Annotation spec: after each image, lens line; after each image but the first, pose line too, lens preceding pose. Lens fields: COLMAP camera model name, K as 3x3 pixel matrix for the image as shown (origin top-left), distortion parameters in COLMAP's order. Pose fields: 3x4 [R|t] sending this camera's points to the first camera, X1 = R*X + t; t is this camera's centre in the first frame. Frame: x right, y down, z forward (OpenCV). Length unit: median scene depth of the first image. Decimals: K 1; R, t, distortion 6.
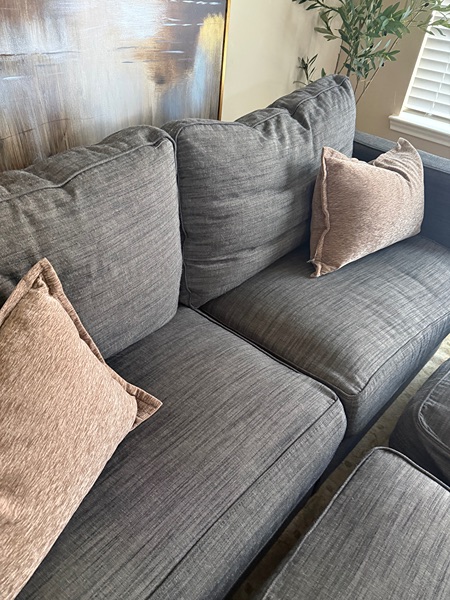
lens RADIAL K [[434.4, 0, 228.1], [0, 434.4, 299.9], [0, 0, 1]] dist [0.006566, -0.008668]
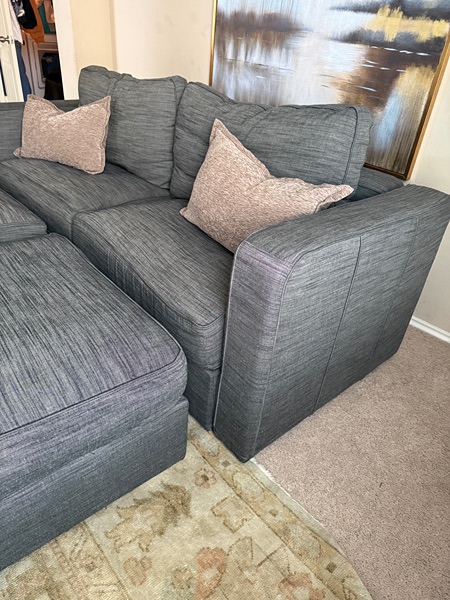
lens RADIAL K [[428.6, 0, 227.1], [0, 428.6, 304.0], [0, 0, 1]] dist [0.002318, -0.007881]
pose [[-0.080460, 0.457886, -0.885362, 1.387509], [-0.681842, 0.622623, 0.383969, -0.448230], [0.727061, 0.634572, 0.262110, 0.901032]]
